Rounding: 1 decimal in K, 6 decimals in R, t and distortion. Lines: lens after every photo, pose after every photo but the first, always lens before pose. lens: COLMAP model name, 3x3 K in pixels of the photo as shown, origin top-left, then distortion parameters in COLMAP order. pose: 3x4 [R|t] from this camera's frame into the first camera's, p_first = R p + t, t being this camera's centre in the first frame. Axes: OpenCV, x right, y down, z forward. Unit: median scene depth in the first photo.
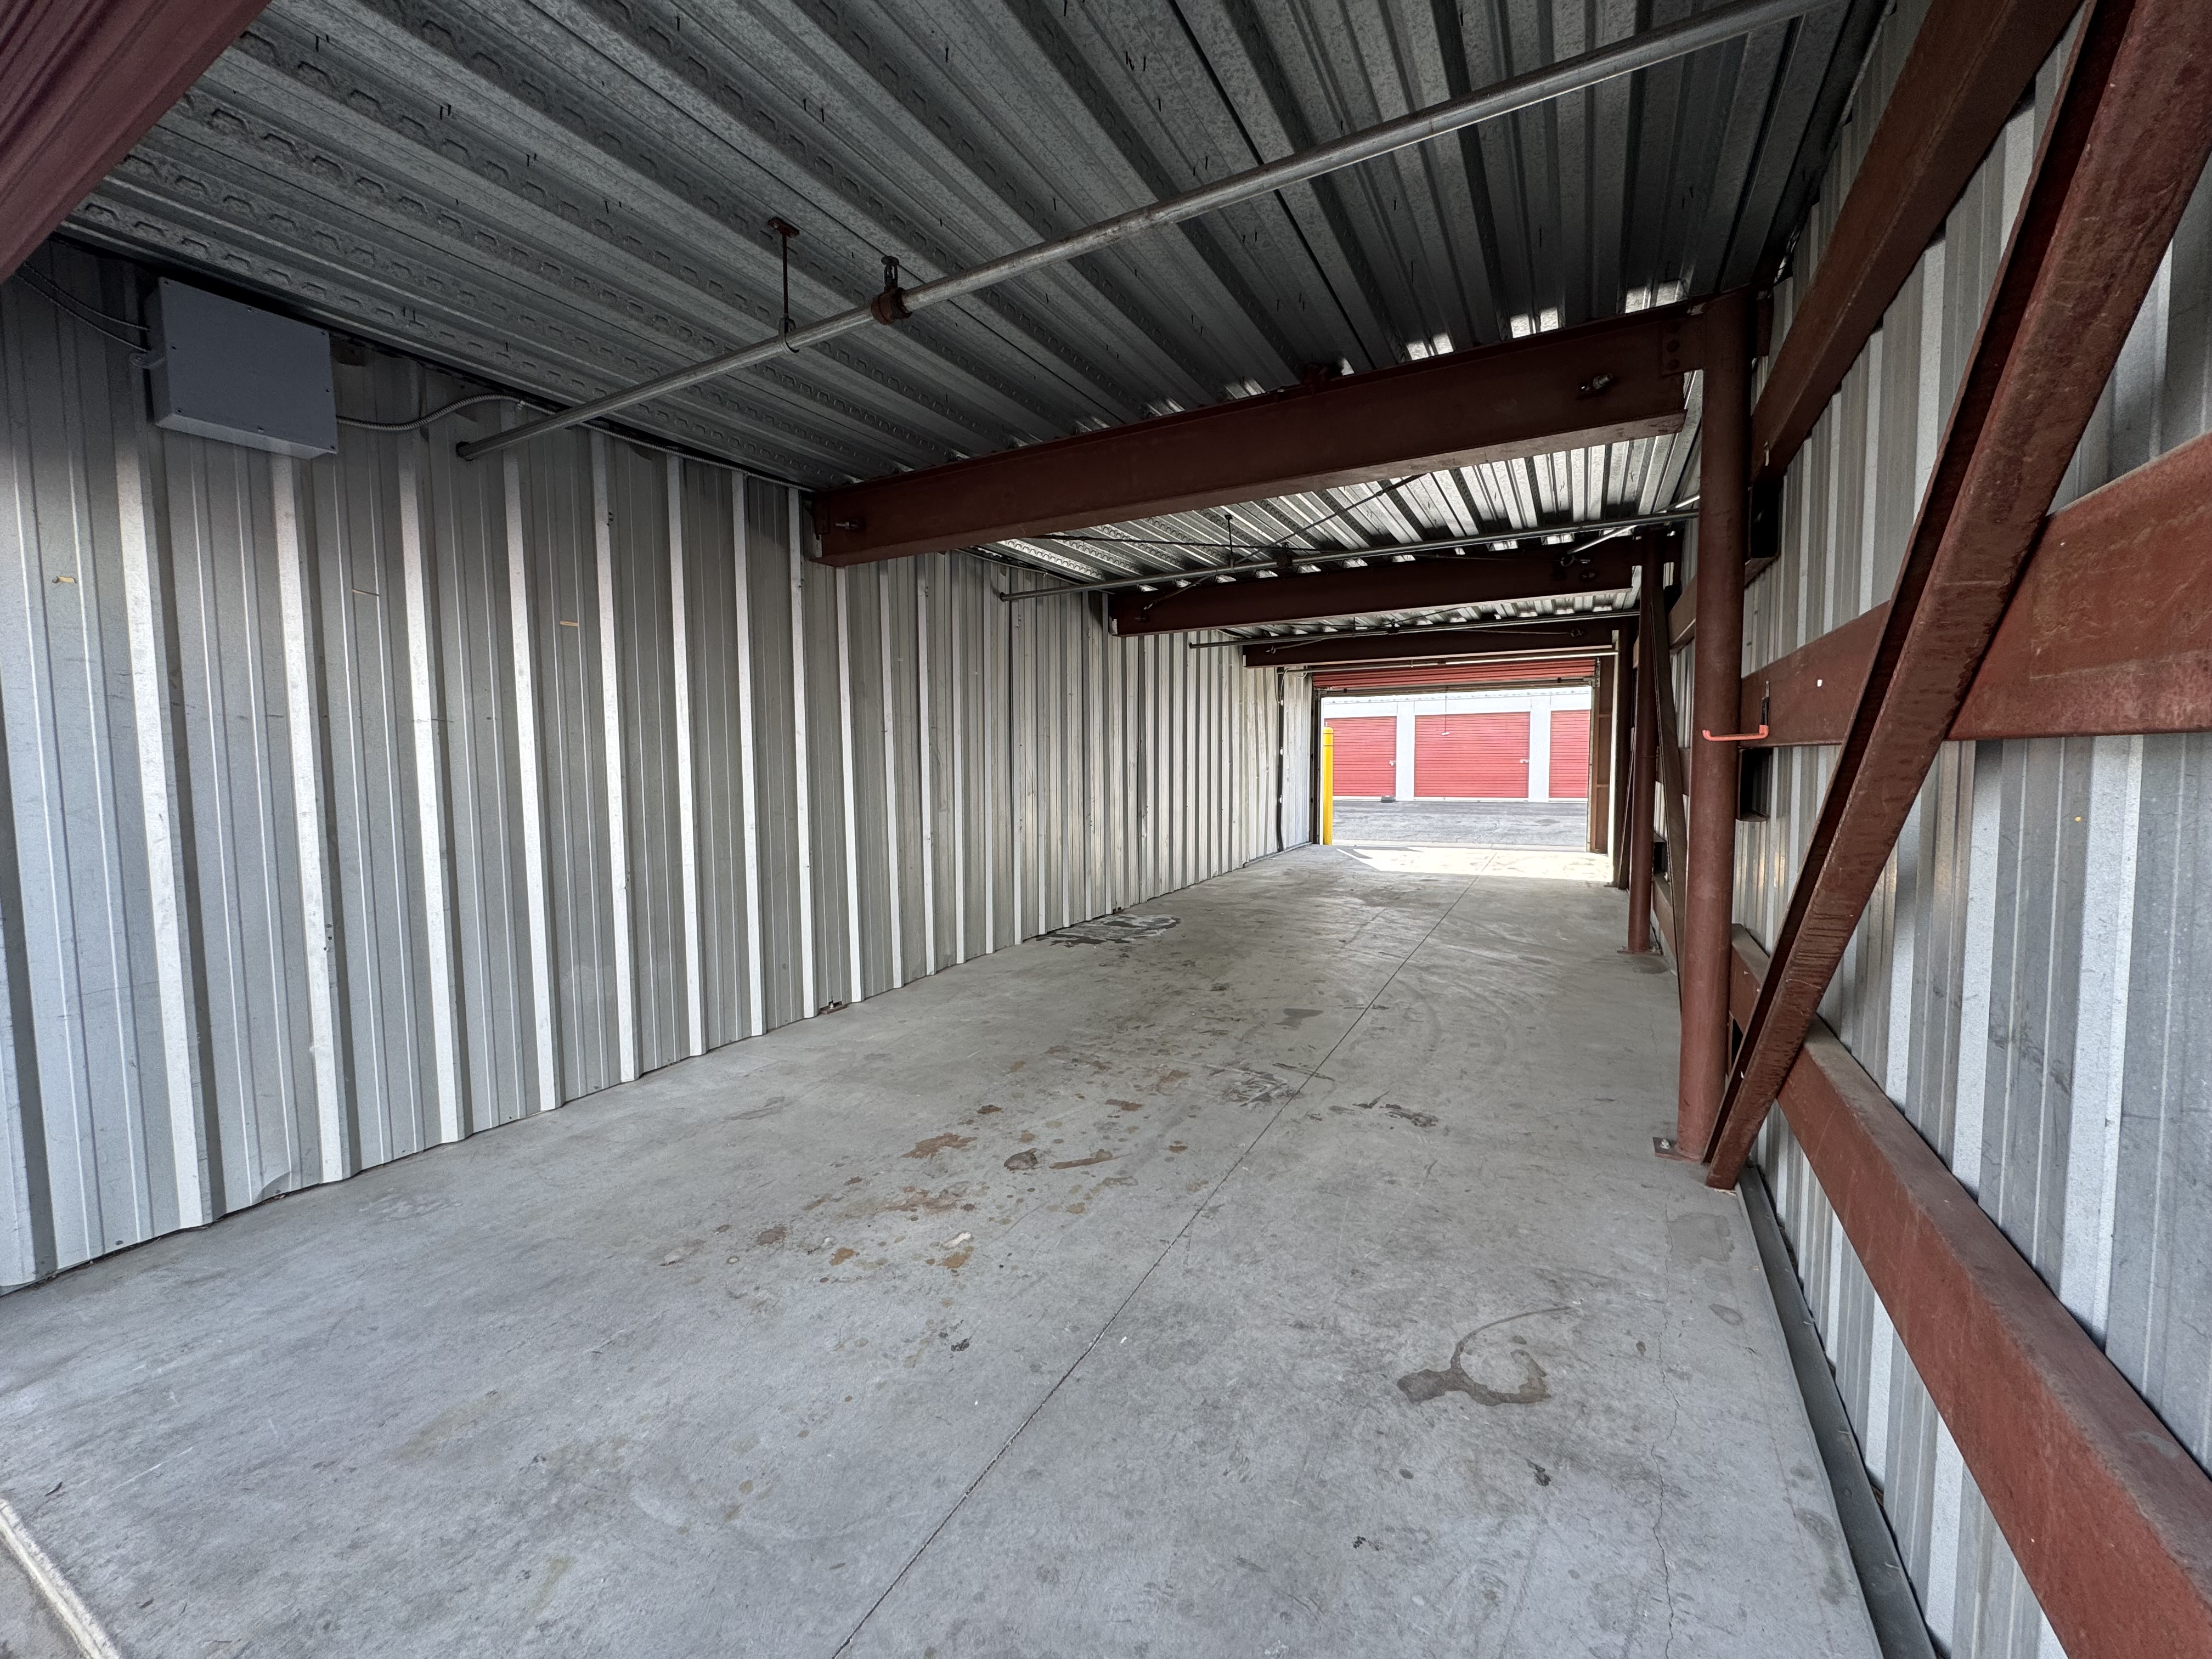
lens RADIAL K [[879.7, 0, 1106.0], [0, 879.7, 829.5], [0, 0, 1]] dist [-0.002105, 0.000506]
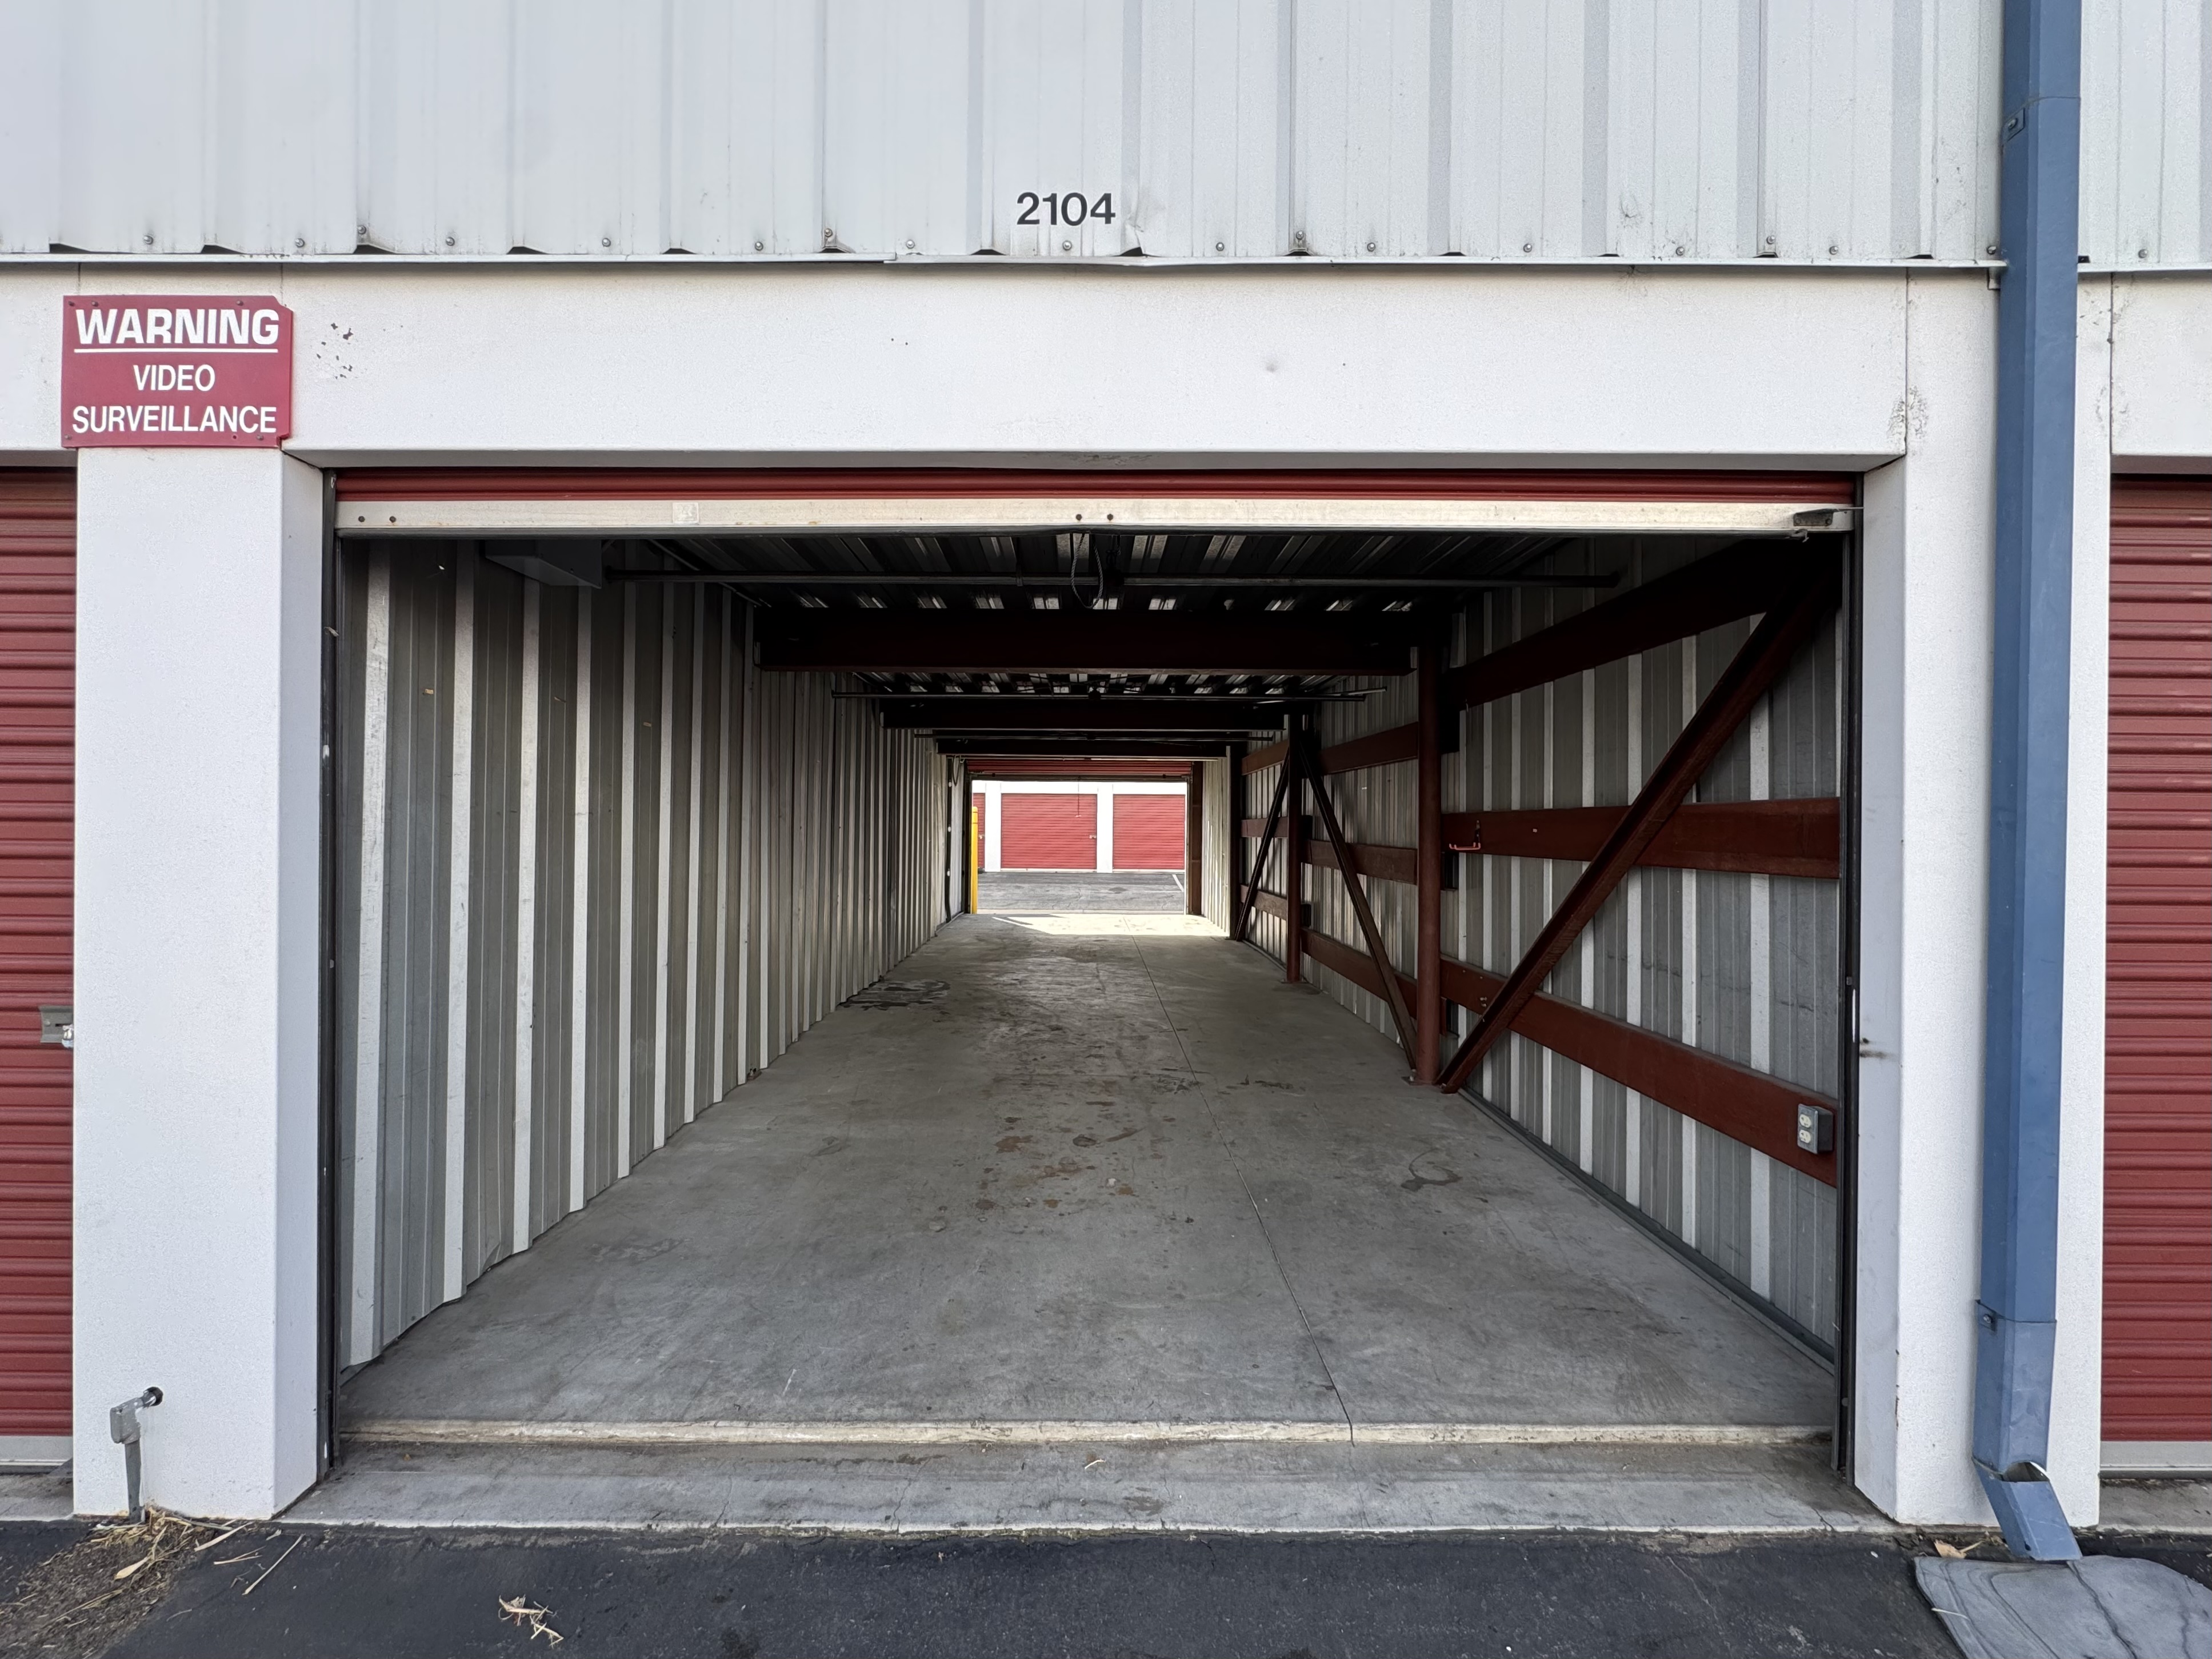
lens RADIAL K [[917.8, 0, 1085.2], [0, 917.8, 831.6], [0, 0, 1]] dist [-0.002031, -0.000179]
pose [[0.878336, 0.017714, 0.477716, -0.746567], [0.017832, 0.997404, -0.069771, -0.009826], [-0.477711, 0.069801, 0.875740, -0.287005]]
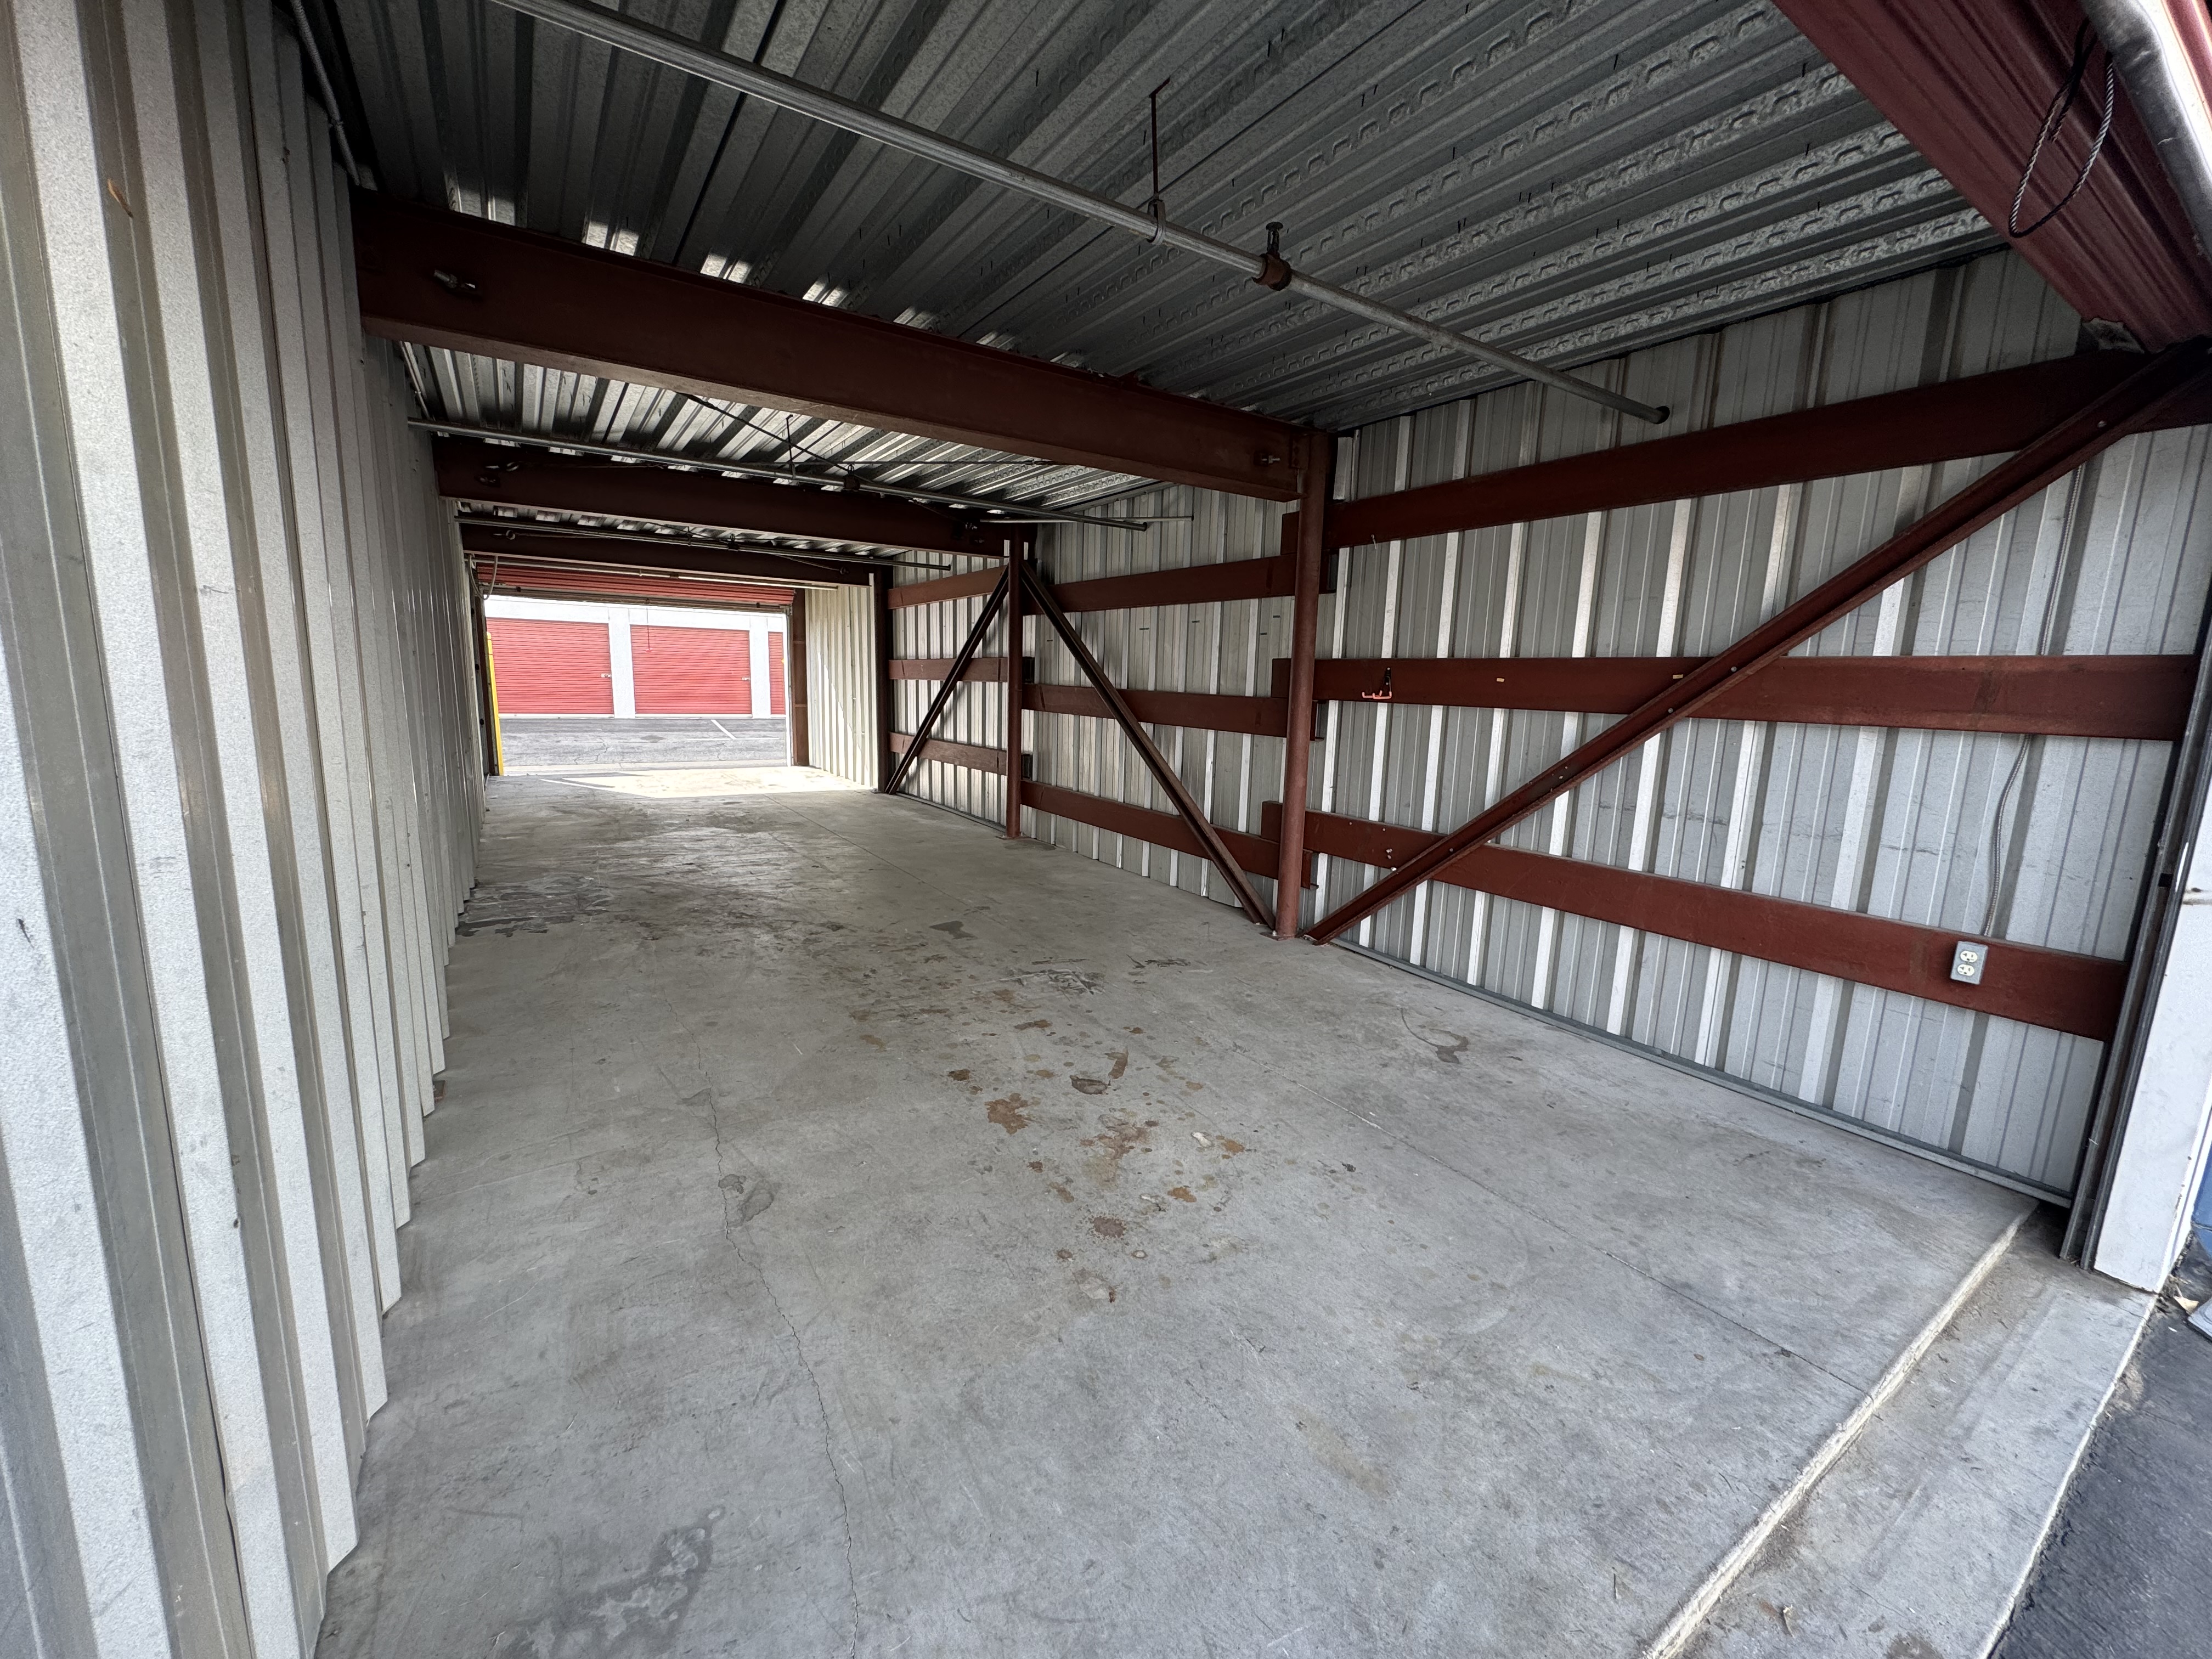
lens RADIAL K [[880.2, 0, 1106.0], [0, 880.2, 829.5], [0, 0, 1]] dist [-0.002629, -0.000075]
pose [[0.471395, -0.121938, 0.873451, -0.911392], [0.034358, 0.992183, 0.119970, -0.051184], [-0.881252, -0.026543, 0.471900, 0.461168]]
